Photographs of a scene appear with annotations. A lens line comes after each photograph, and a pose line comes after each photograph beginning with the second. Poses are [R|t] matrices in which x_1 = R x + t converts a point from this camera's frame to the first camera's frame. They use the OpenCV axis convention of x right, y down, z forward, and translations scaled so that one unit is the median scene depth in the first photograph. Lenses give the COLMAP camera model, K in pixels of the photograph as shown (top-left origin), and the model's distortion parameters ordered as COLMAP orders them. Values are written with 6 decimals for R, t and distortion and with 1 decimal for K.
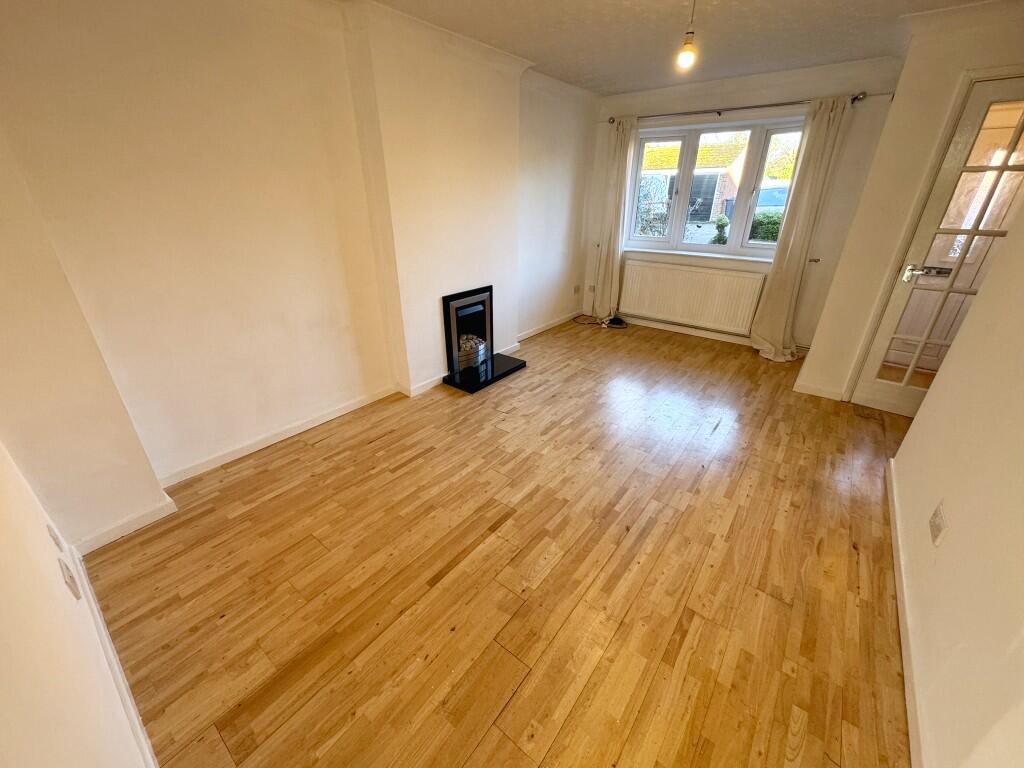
lens RADIAL K [[408.4, 0, 511.0], [0, 408.4, 383.0], [0, 0, 1]] dist [-0.000927, 0.000167]
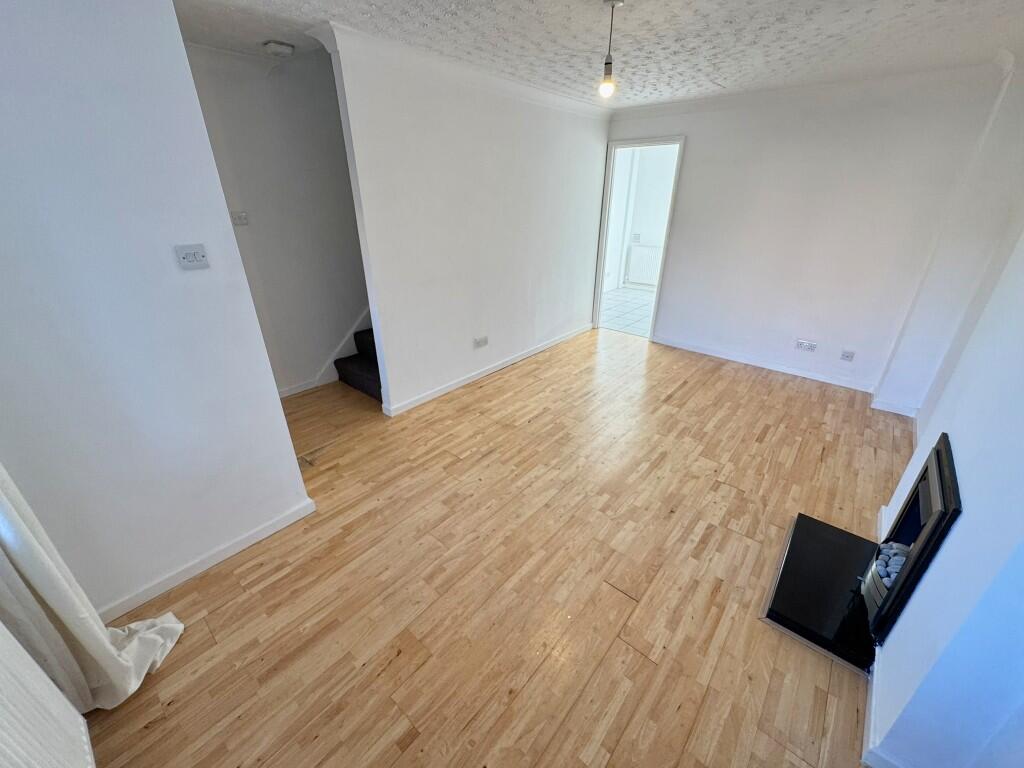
lens RADIAL K [[408.4, 0, 511.0], [0, 408.4, 383.0], [0, 0, 1]] dist [-0.000927, 0.000167]
pose [[-0.998983, -0.024910, 0.037574, 0.482021], [0.012608, 0.645834, 0.763374, -0.867990], [-0.043283, 0.763071, -0.644863, 1.744361]]
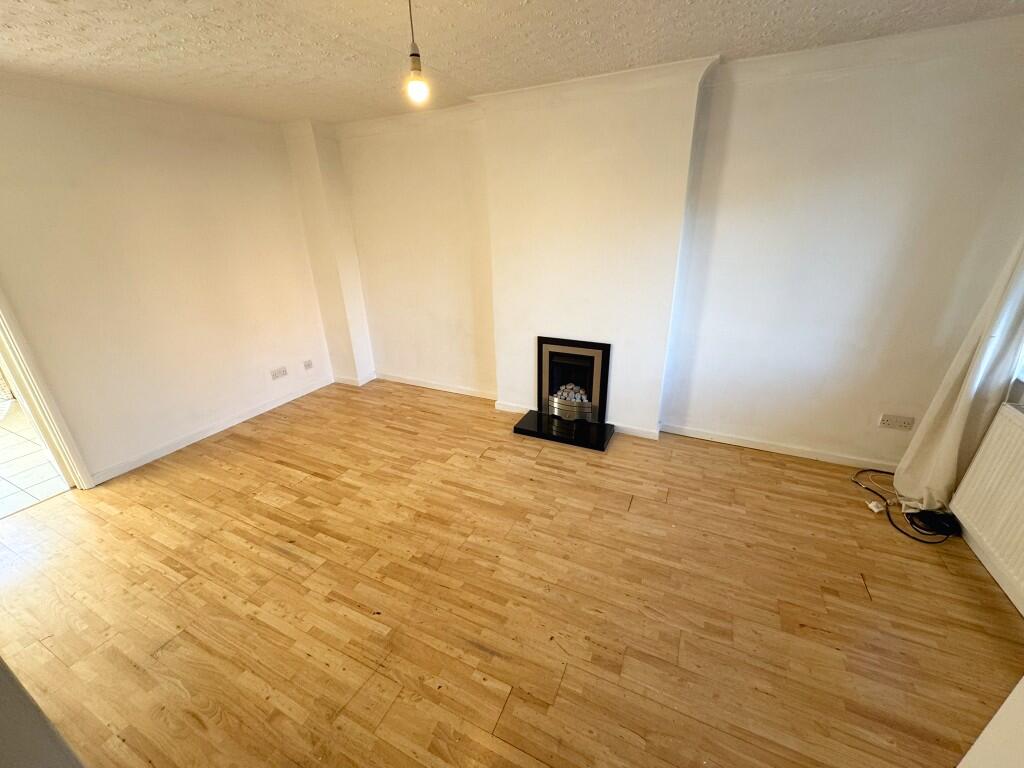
lens RADIAL K [[408.4, 0, 511.0], [0, 408.4, 383.0], [0, 0, 1]] dist [-0.000927, 0.000167]
pose [[0.222043, 0.363283, -0.904833, 1.051828], [-0.389380, 0.883826, 0.259297, -0.463876], [0.893913, 0.294749, 0.337703, 0.838947]]
